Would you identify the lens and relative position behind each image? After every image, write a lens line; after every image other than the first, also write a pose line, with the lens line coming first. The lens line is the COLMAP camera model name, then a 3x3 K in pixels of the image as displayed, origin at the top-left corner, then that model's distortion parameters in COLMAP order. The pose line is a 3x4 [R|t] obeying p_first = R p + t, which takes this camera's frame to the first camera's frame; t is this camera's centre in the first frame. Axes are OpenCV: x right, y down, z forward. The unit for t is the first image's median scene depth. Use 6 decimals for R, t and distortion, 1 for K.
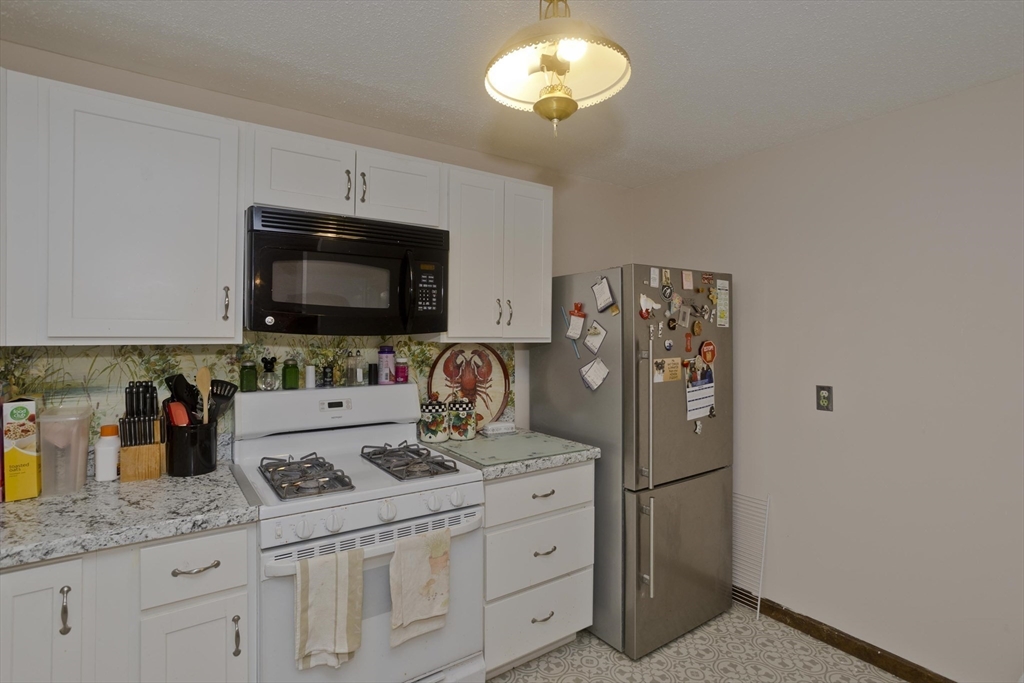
lens RADIAL K [[521.0, 0, 495.5], [0, 521.0, 329.6], [0, 0, 1]] dist [-0.061093, 0.041761]
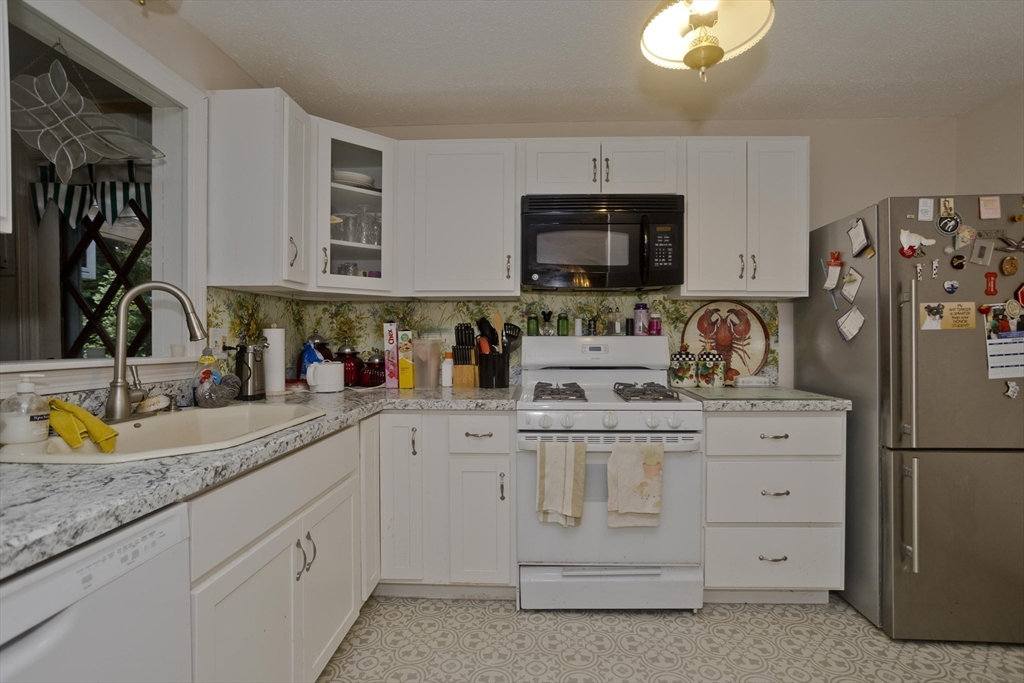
lens RADIAL K [[496.7, 0, 512.6], [0, 496.7, 339.0], [0, 0, 1]] dist [-0.049490, 0.034116]
pose [[0.799935, -0.000185, -0.600086, 0.248873], [0.004511, 0.999974, 0.005704, 0.112382], [0.600069, -0.007270, 0.799915, -0.080428]]
